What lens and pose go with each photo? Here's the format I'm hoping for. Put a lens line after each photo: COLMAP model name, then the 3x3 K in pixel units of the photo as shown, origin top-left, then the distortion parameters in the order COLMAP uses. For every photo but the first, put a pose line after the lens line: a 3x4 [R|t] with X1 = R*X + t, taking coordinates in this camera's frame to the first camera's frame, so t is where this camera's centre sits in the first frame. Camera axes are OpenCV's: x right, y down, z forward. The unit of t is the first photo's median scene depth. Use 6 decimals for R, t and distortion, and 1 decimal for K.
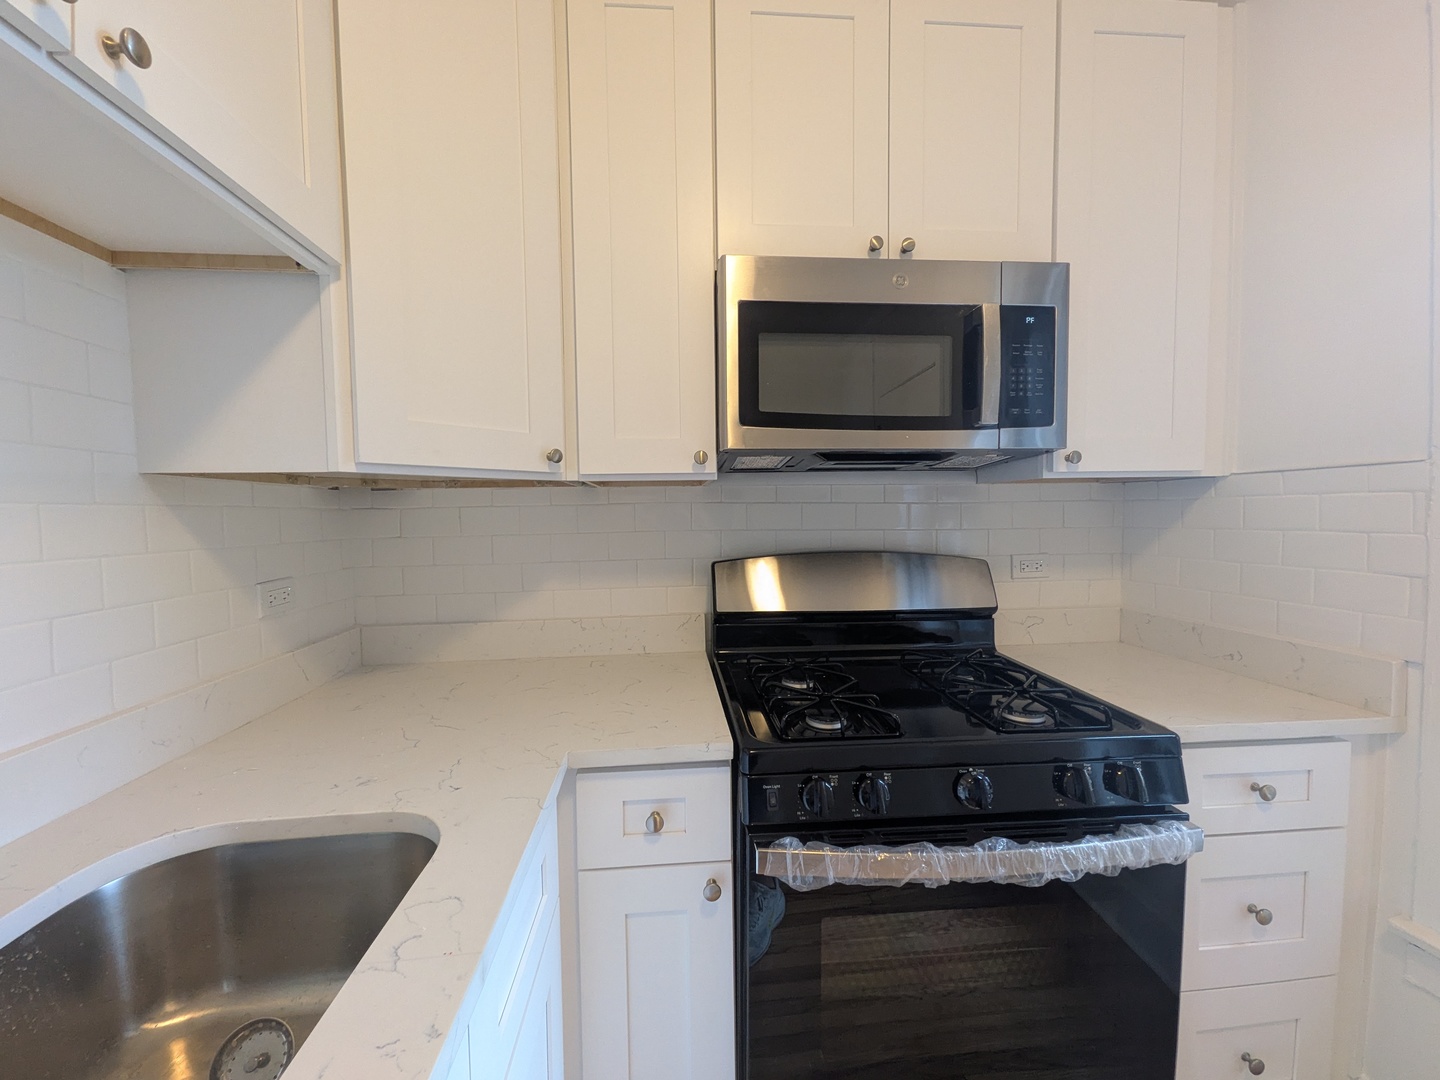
lens RADIAL K [[567.9, 0, 715.9], [0, 567.9, 538.3], [0, 0, 1]] dist [0.007092, -0.002132]
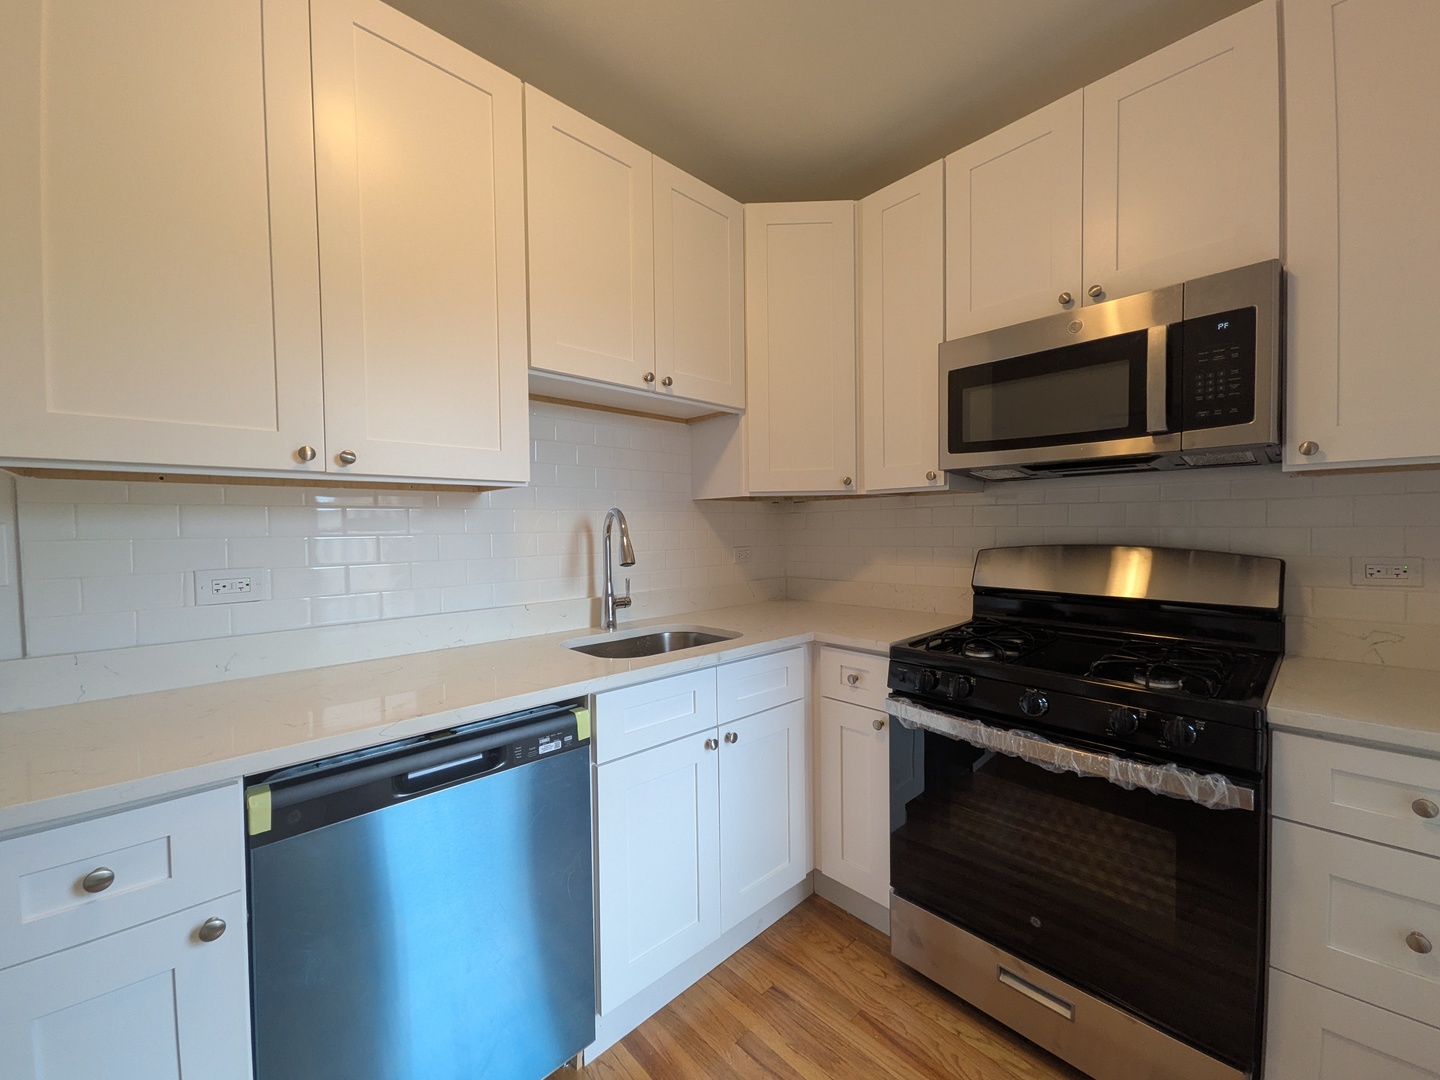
lens RADIAL K [[567.9, 0, 720.3], [0, 567.9, 538.9], [0, 0, 1]] dist [0.007092, -0.002132]
pose [[0.625492, 0.022316, -0.779911, 0.837433], [-0.030786, 0.999518, 0.003909, 0.039097], [0.779623, 0.021566, 0.625878, -0.400440]]
